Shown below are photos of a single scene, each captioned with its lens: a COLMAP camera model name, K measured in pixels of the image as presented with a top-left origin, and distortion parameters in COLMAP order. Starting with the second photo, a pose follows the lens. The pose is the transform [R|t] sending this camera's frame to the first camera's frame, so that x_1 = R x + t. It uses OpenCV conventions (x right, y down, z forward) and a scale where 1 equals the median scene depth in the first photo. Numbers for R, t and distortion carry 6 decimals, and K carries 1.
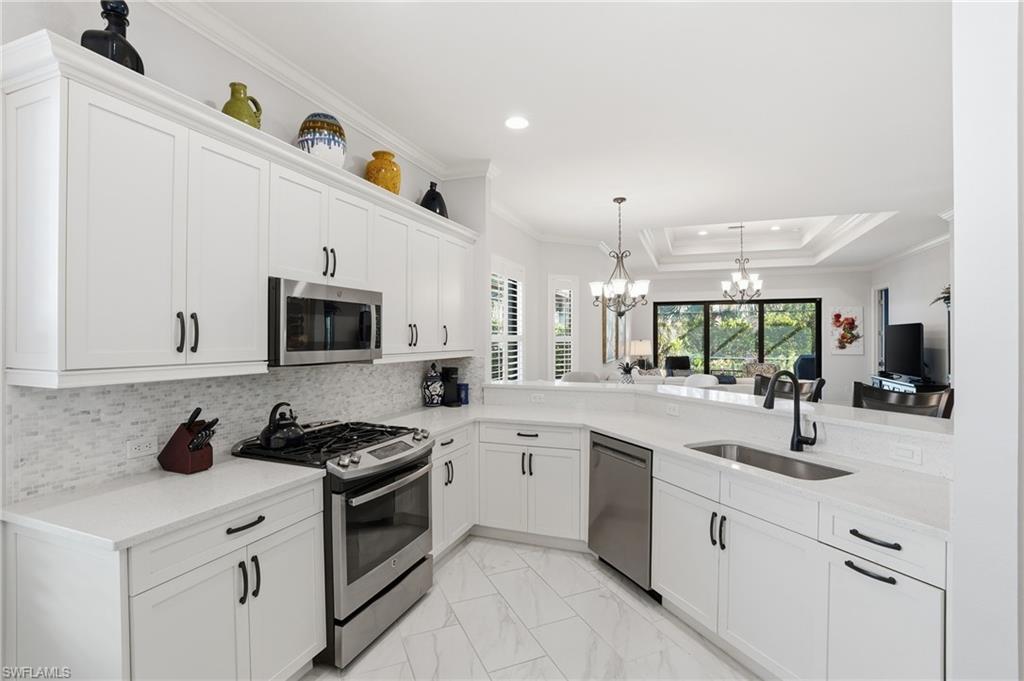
lens RADIAL K [[477.0, 0, 513.9], [0, 477.0, 339.2], [0, 0, 1]] dist [-0.032921, 0.000832]
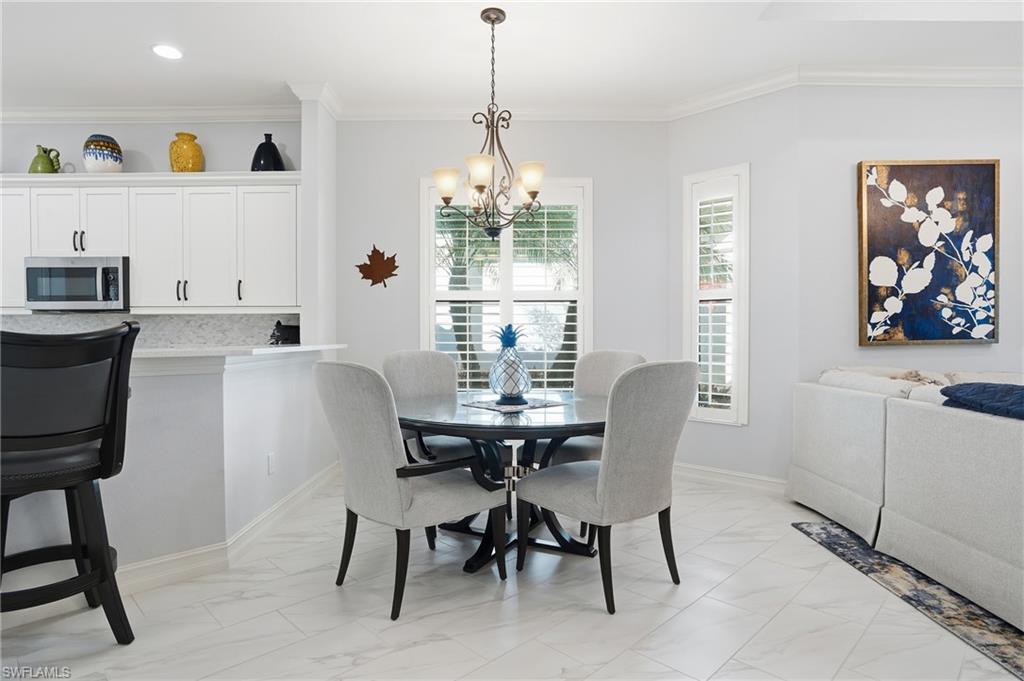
lens RADIAL K [[563.1, 0, 515.5], [0, 563.1, 338.7], [0, 0, 1]] dist [-0.017832, -0.000129]
pose [[0.366321, 0.019005, -0.930294, 1.431756], [0.000408, 0.999788, 0.020585, 0.084704], [0.930488, -0.007921, 0.366236, 1.380947]]
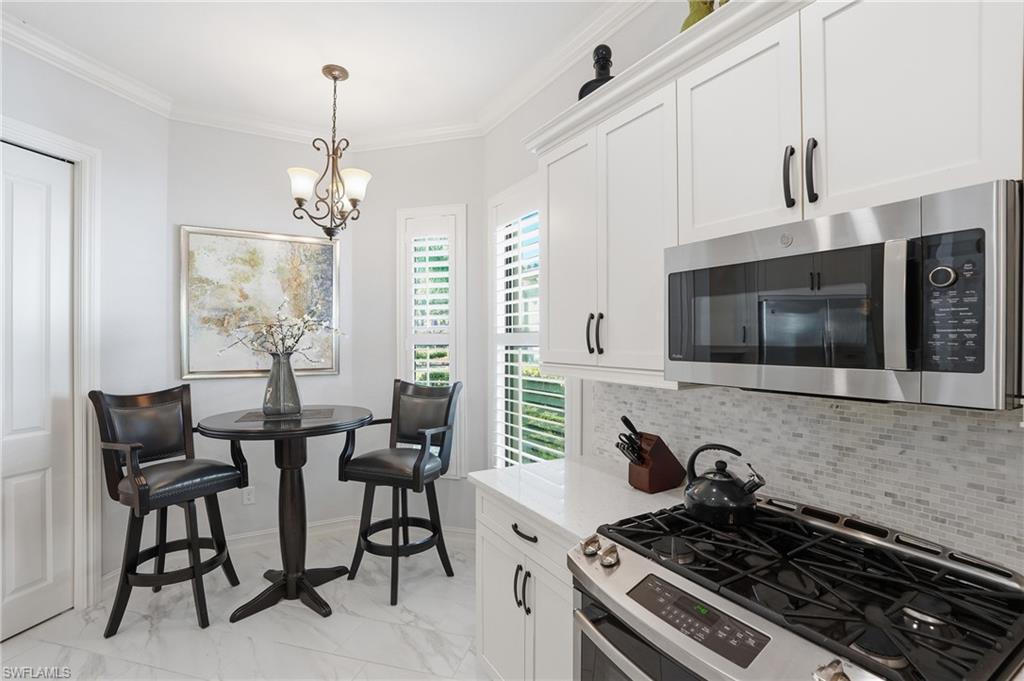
lens RADIAL K [[477.0, 0, 513.9], [0, 477.0, 339.2], [0, 0, 1]] dist [-0.032921, 0.000832]
pose [[-0.613762, -0.000521, -0.789491, 0.122307], [-0.002519, 0.999996, 0.001299, -0.002272], [0.789487, 0.002786, -0.613761, 0.909266]]
